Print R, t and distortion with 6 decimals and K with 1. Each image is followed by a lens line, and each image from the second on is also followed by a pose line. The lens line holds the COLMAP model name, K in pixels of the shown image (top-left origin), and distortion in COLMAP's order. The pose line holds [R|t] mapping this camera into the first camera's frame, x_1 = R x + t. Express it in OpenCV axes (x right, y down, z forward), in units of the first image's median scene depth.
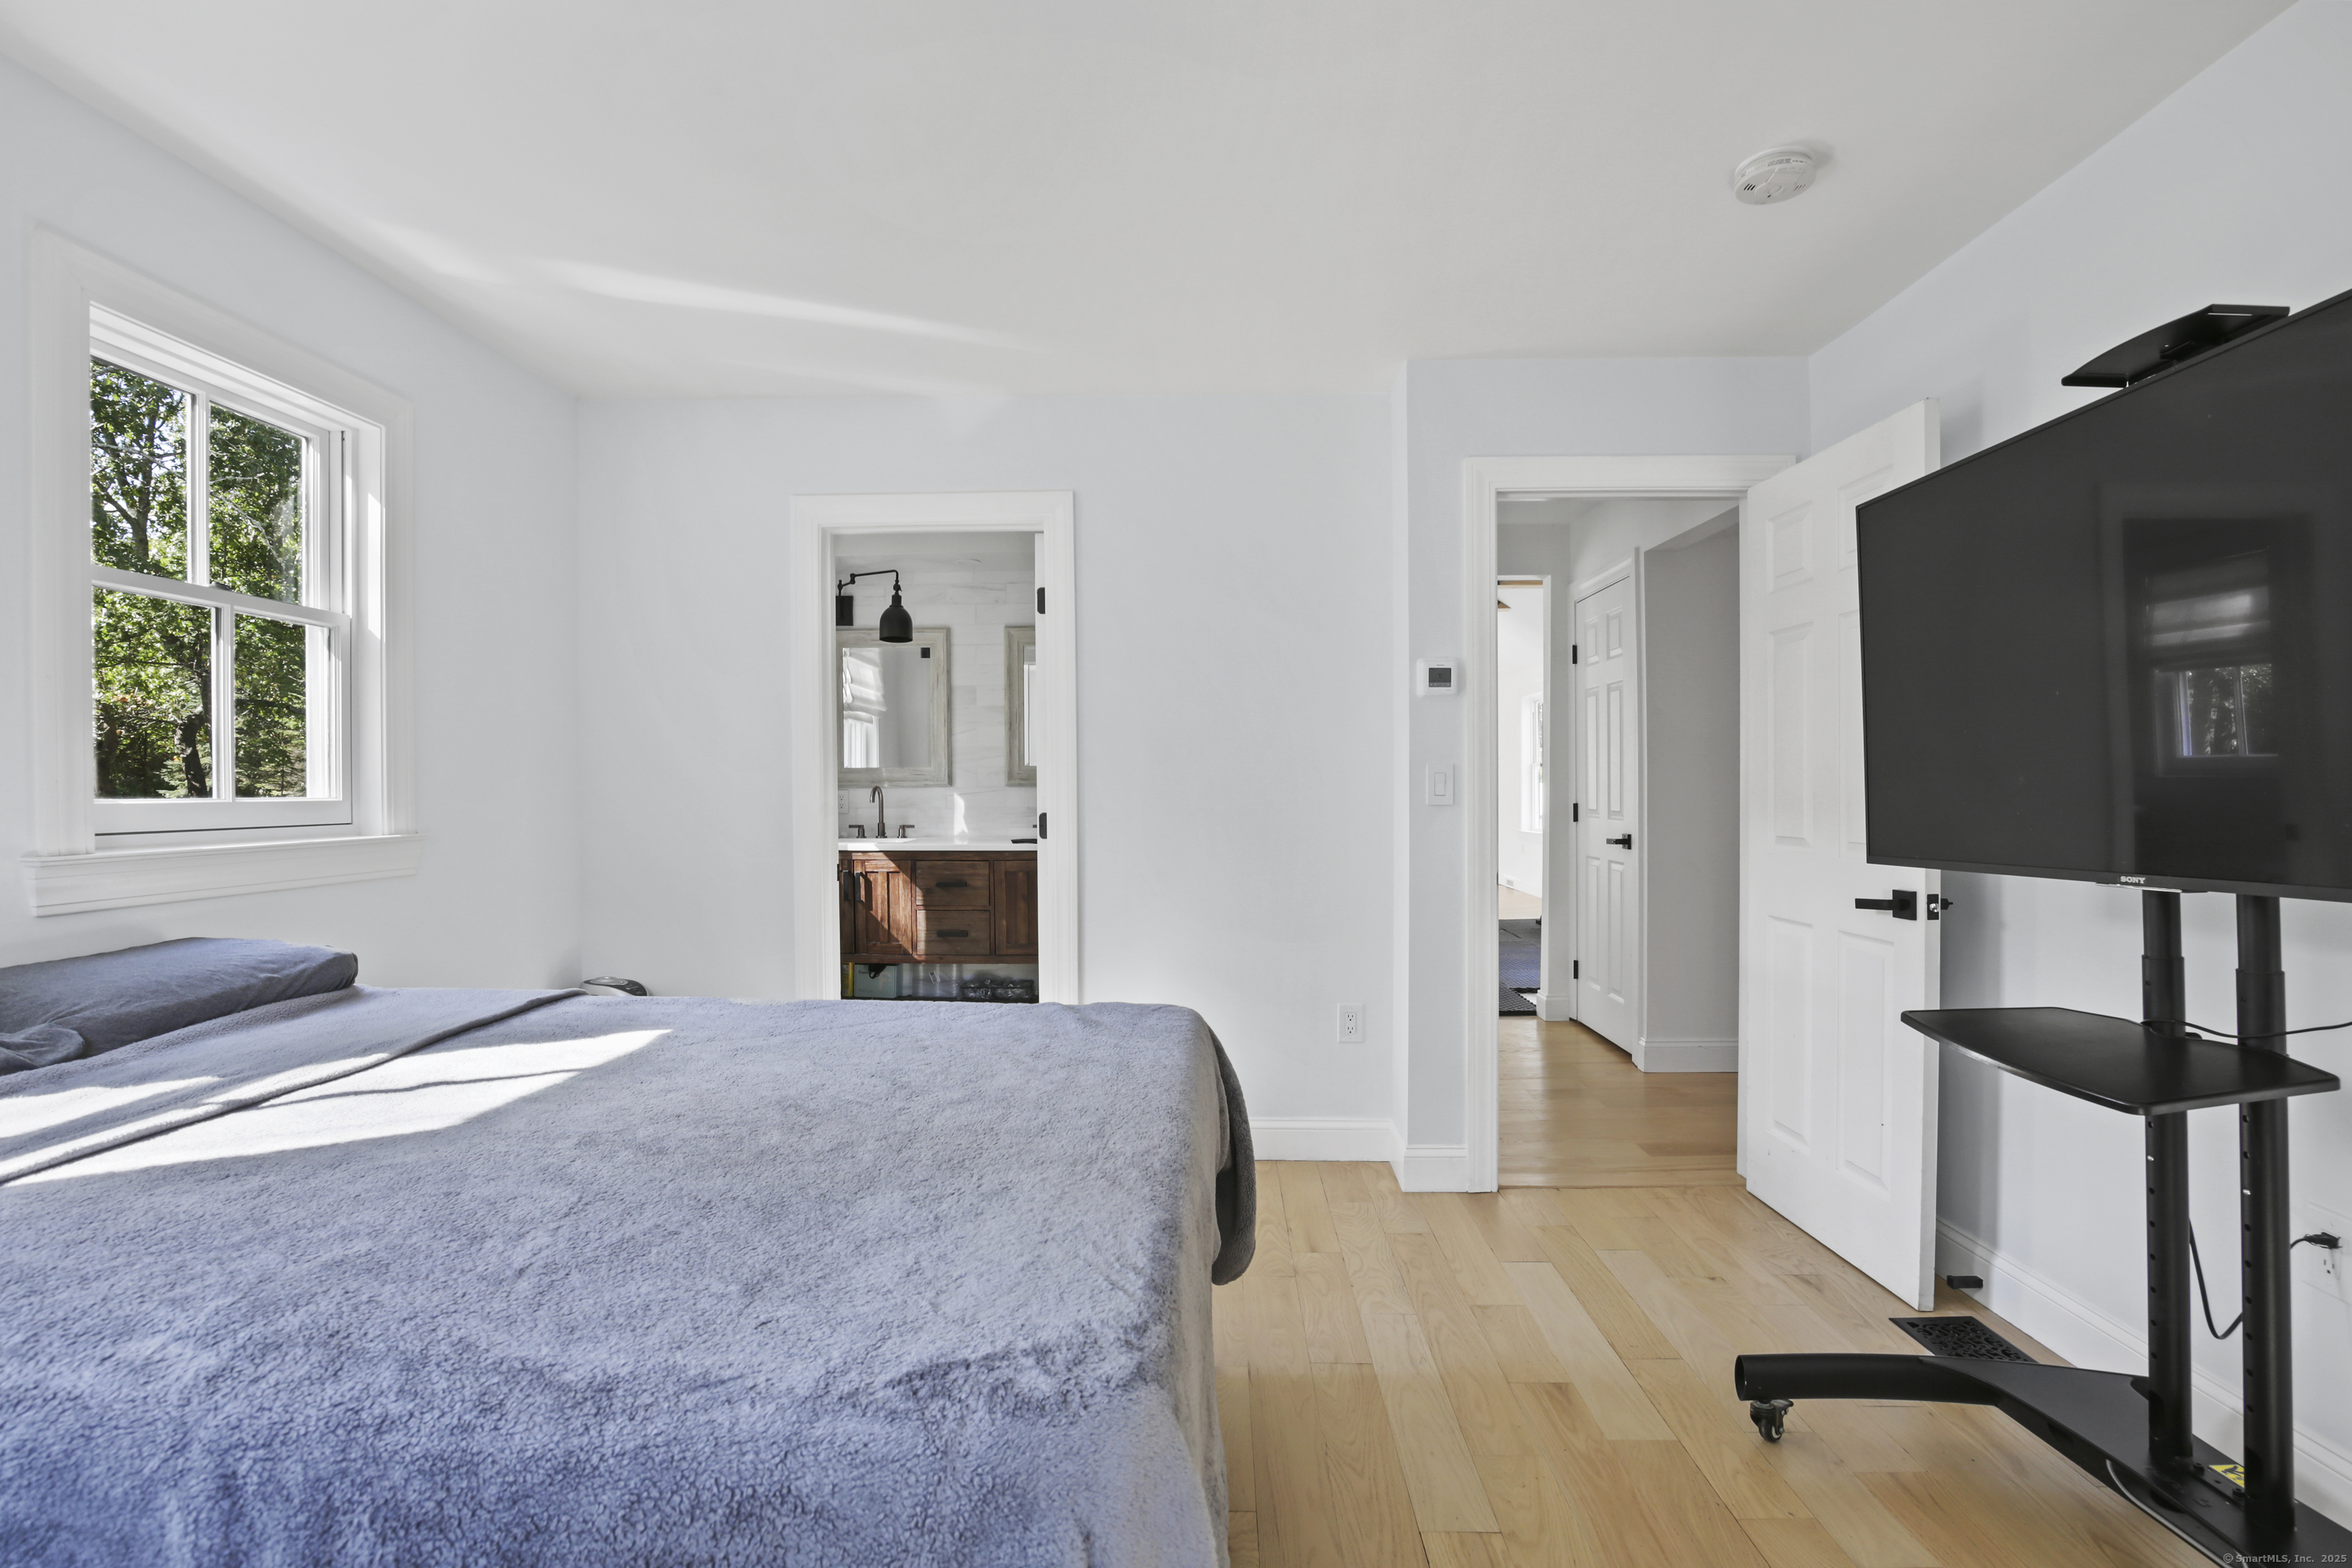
lens RADIAL K [[1083.1, 0, 1178.5], [0, 1083.1, 791.0], [0, 0, 1]] dist [-0.028925, 0.006543]
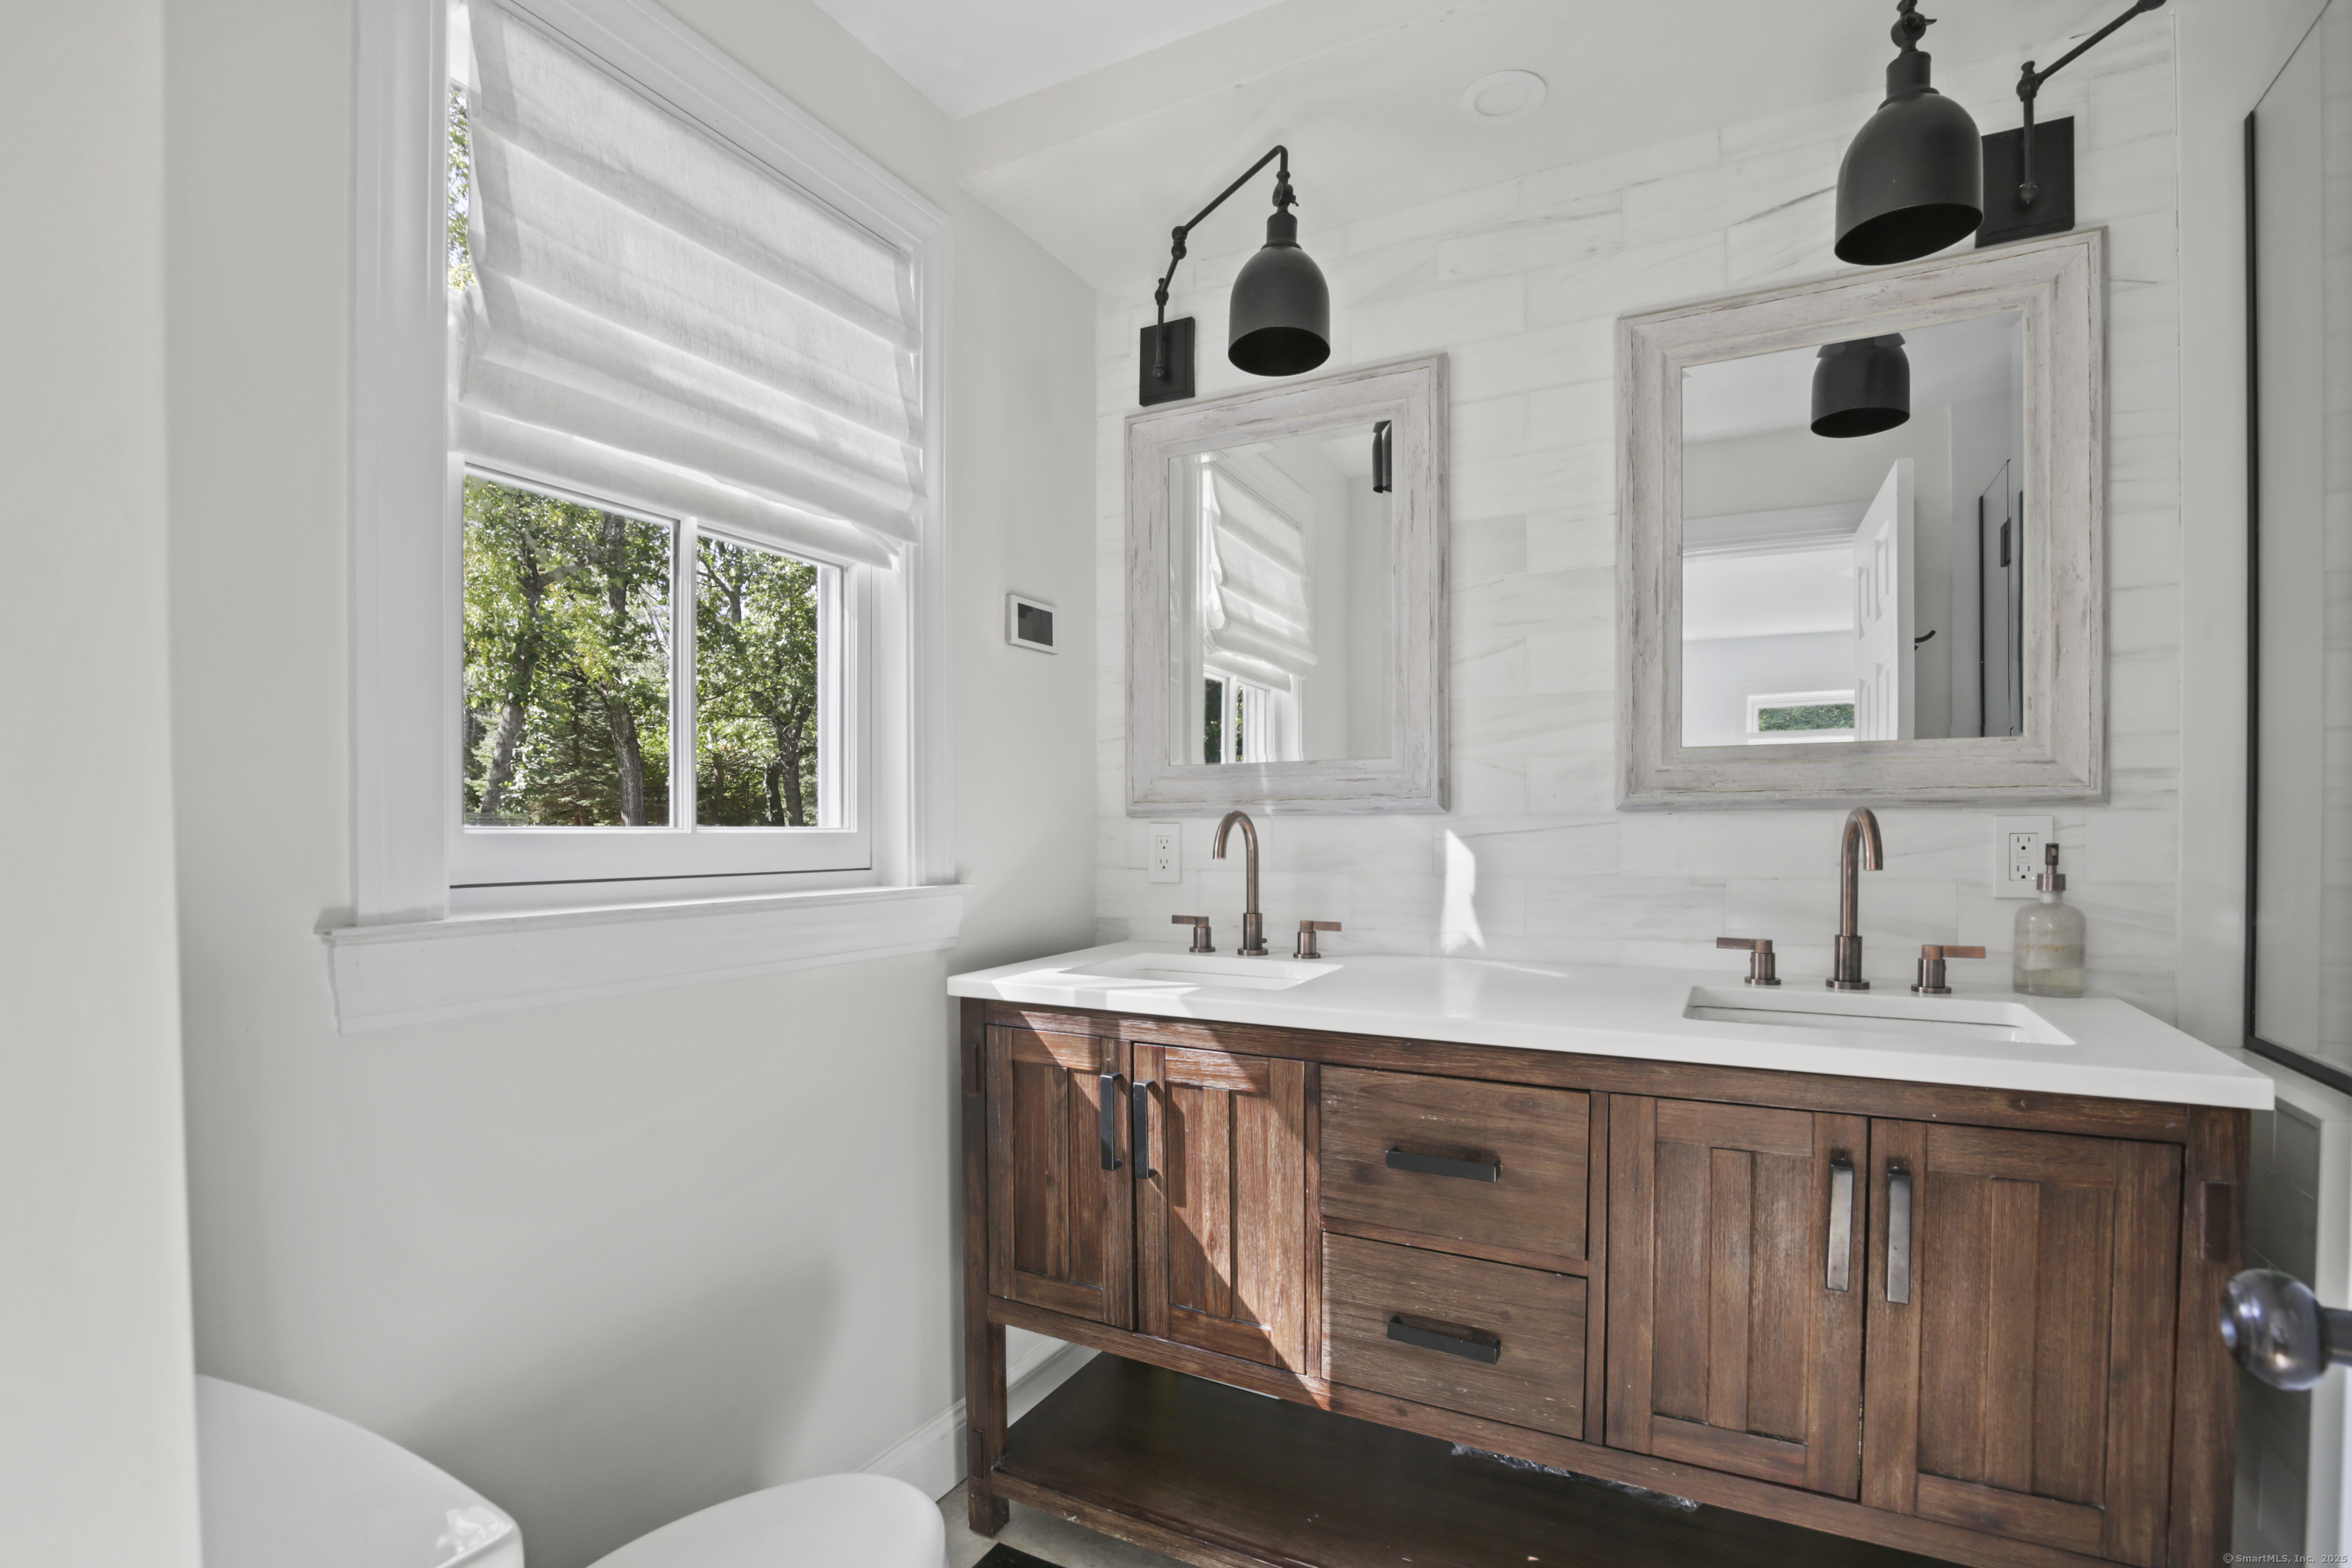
lens RADIAL K [[1083.1, 0, 1170.5], [0, 1083.1, 853.8], [0, 0, 1]] dist [-0.028925, 0.006543]
pose [[0.897409, 0.017648, -0.440846, -0.138910], [-0.009521, 0.999742, 0.020642, 0.002086], [0.441096, -0.014327, 0.897345, 0.659939]]
